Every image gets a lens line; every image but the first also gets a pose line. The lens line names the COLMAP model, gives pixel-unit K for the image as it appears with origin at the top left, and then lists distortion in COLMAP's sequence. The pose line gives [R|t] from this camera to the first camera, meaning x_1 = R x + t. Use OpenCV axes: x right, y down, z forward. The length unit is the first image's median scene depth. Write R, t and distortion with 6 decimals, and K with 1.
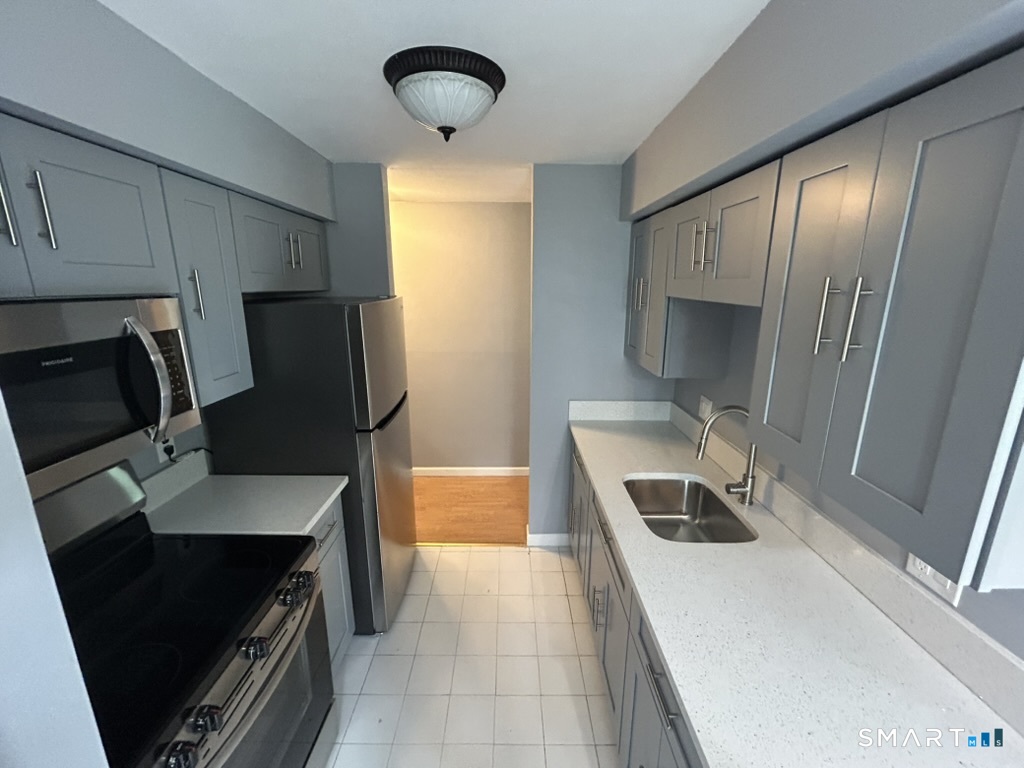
lens RADIAL K [[413.9, 0, 509.0], [0, 413.9, 381.9], [0, 0, 1]] dist [-0.002337, 0.001221]
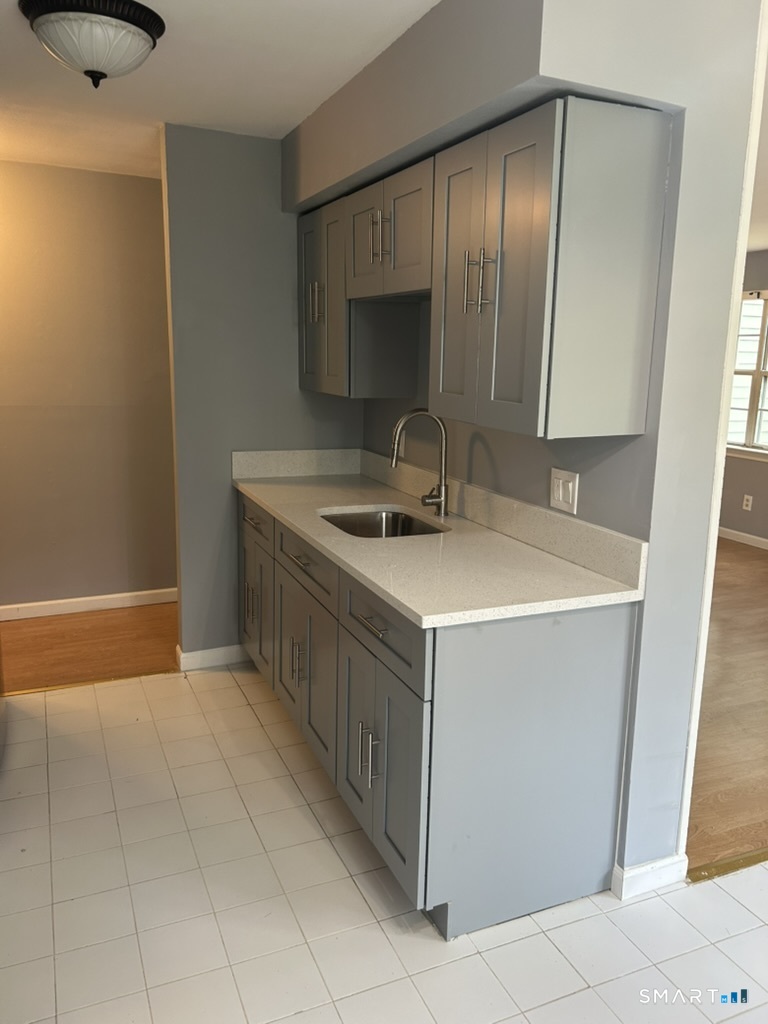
lens RADIAL K [[778.1, 0, 388.6], [0, 778.1, 513.0], [0, 0, 1]] dist [0.026360, -0.022205]
pose [[0.913273, -0.060570, 0.402819, -0.225435], [0.071812, 0.997335, -0.012848, 0.267754], [-0.400967, 0.040662, 0.915190, -0.513028]]
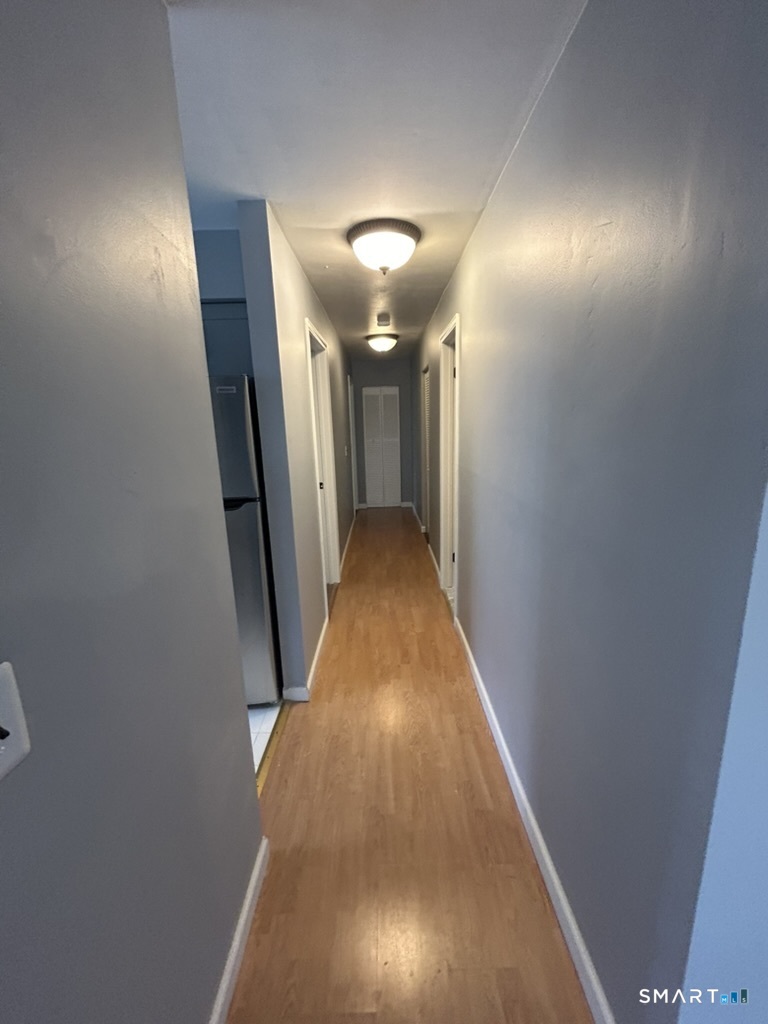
lens RADIAL K [[413.9, 0, 383.5], [0, 413.9, 511.2], [0, 0, 1]] dist [-0.002337, 0.001221]
pose [[0.003236, 0.213719, -0.976890, 0.691573], [-0.203554, 0.956583, 0.208602, -0.237860], [0.979058, 0.198175, 0.046599, 1.645120]]
